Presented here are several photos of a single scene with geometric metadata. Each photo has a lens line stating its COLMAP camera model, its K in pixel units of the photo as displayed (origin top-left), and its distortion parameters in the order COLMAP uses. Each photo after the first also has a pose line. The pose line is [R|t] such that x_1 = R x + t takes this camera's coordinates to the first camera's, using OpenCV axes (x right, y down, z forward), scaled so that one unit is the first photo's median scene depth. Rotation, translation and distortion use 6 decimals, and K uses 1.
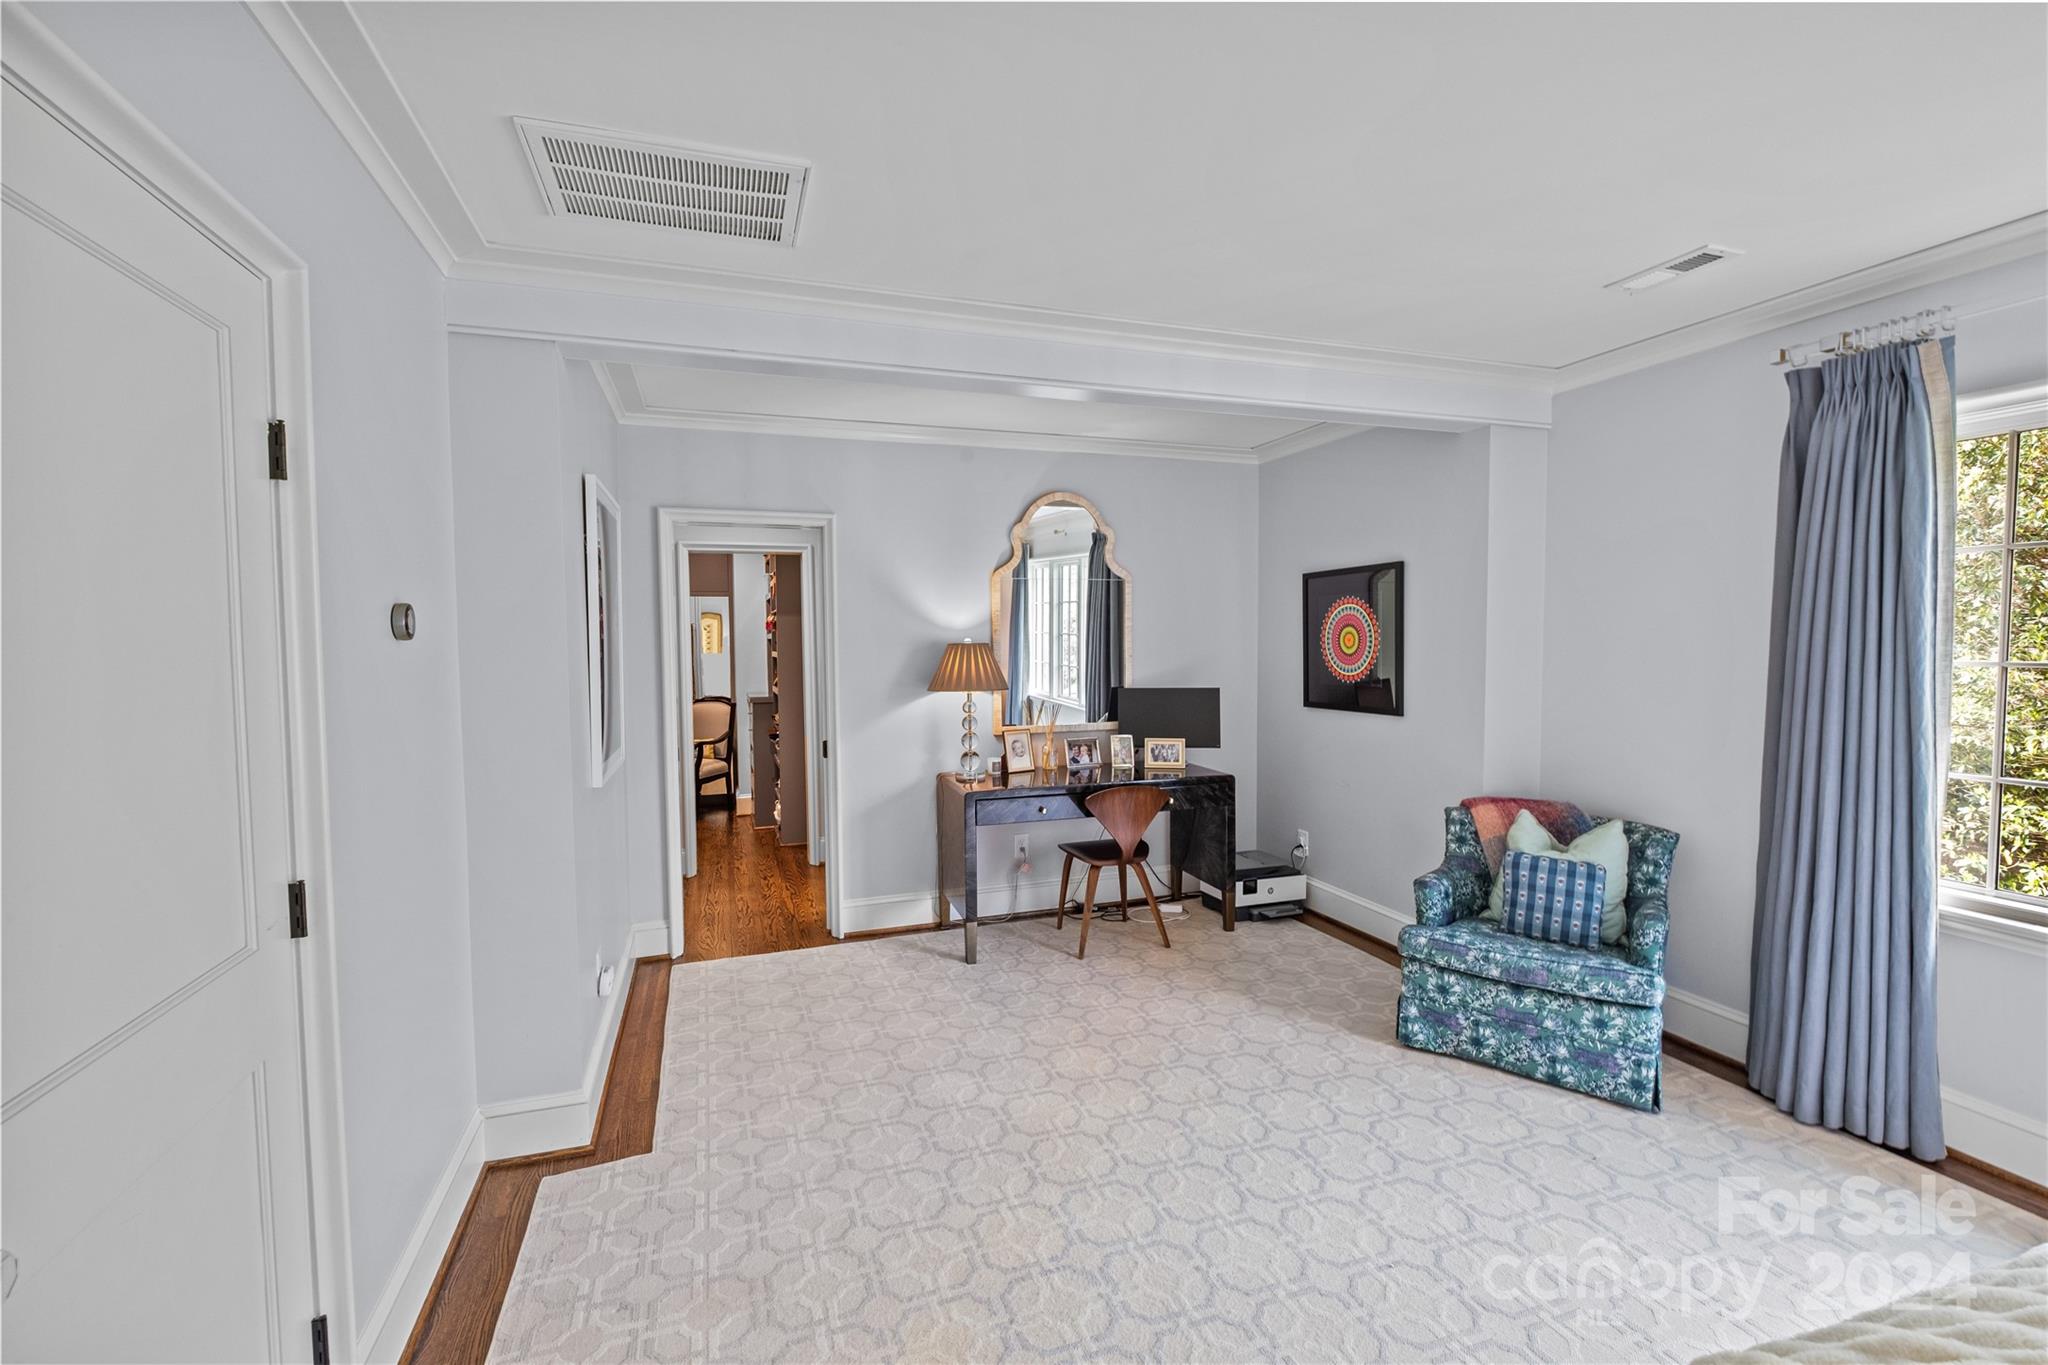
lens RADIAL K [[891.4, 0, 1023.8], [0, 891.4, 675.2], [0, 0, 1]] dist [0.011726, -0.009733]
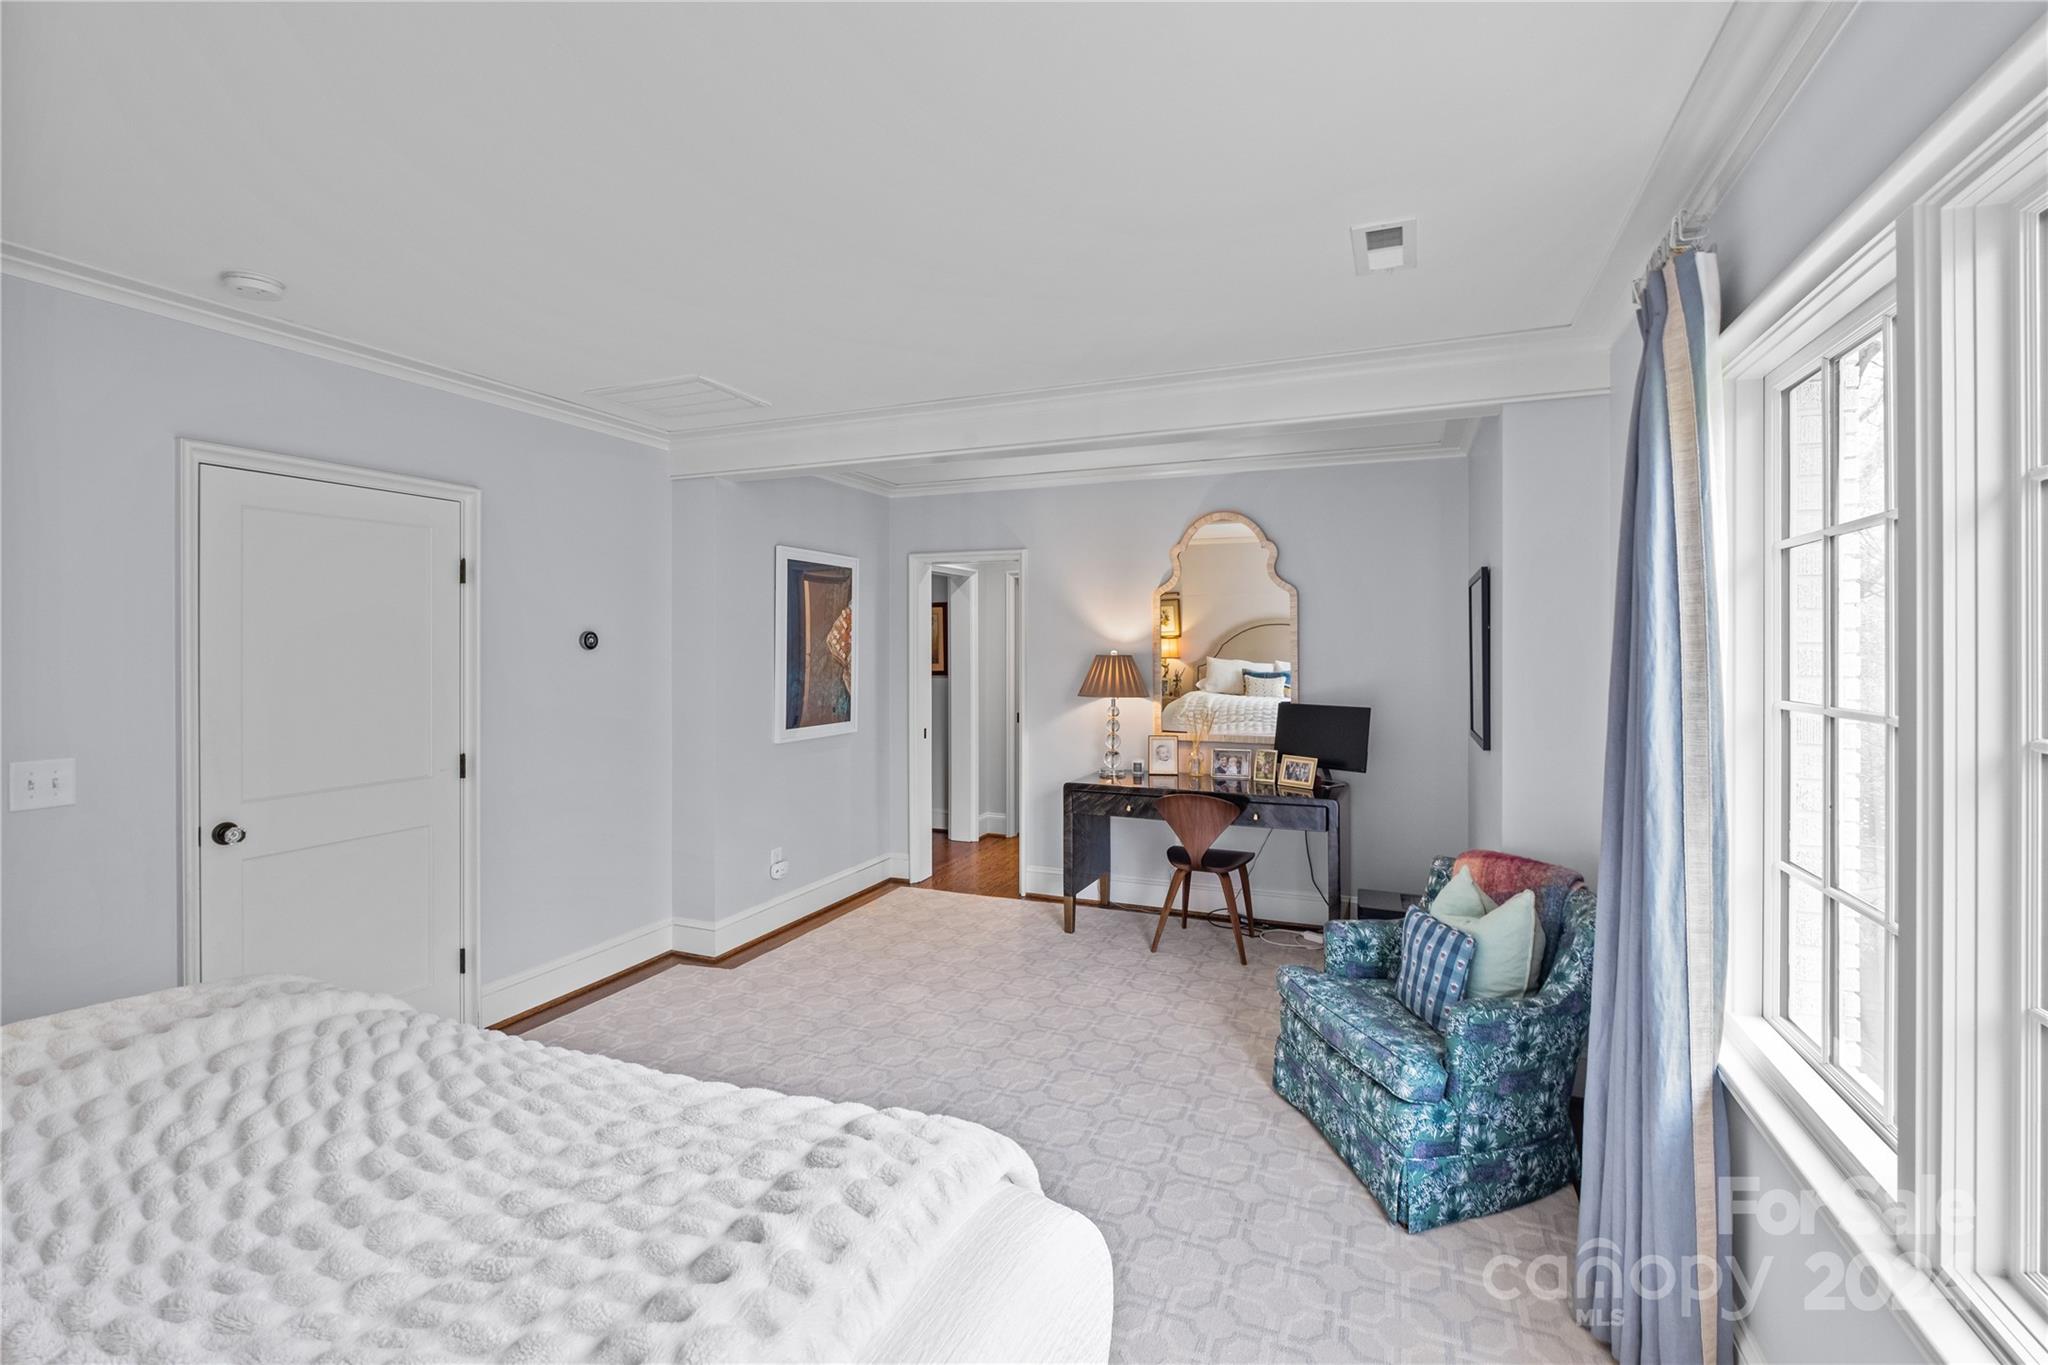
lens RADIAL K [[909.0, 0, 1027.8], [0, 909.0, 638.3], [0, 0, 1]] dist [0.010874, -0.010253]
pose [[0.745012, 0.002509, -0.667046, 0.647240], [-0.034968, 0.998765, -0.035299, -0.012855], [0.666134, 0.049623, 0.744180, 0.067045]]
